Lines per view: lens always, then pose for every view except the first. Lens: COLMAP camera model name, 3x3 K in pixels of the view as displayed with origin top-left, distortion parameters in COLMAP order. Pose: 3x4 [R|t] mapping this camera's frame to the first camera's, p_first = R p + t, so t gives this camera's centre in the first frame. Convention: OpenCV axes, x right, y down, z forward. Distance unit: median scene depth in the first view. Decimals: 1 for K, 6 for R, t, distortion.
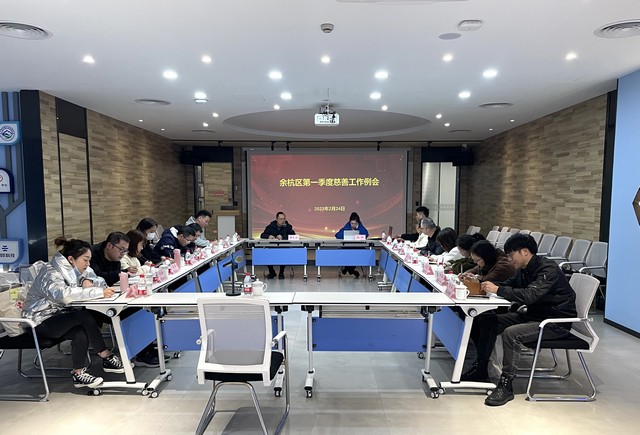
lens RADIAL K [[522.0, 0, 325.1], [0, 522.0, 250.3], [0, 0, 1]] dist [0.038970, 0.001114]
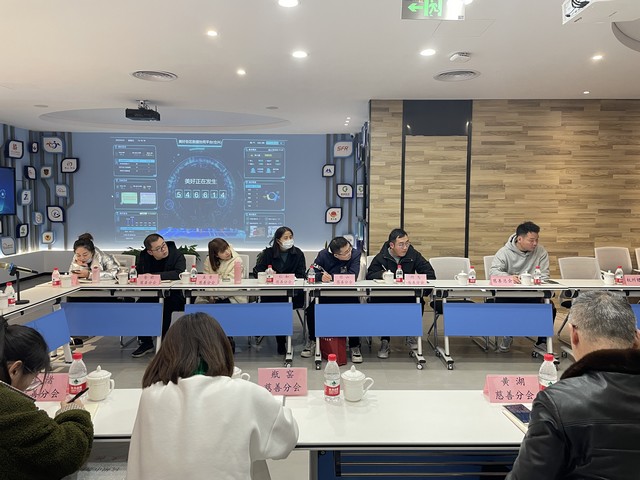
lens RADIAL K [[482.4, 0, 318.0], [0, 482.4, 245.0], [0, 0, 1]] dist [0.049238, -0.052739]
pose [[-0.001168, 0.066344, -0.997796, 0.315879], [-0.102299, 0.992554, 0.066115, -0.052496], [0.994753, 0.102151, 0.005628, 0.676088]]
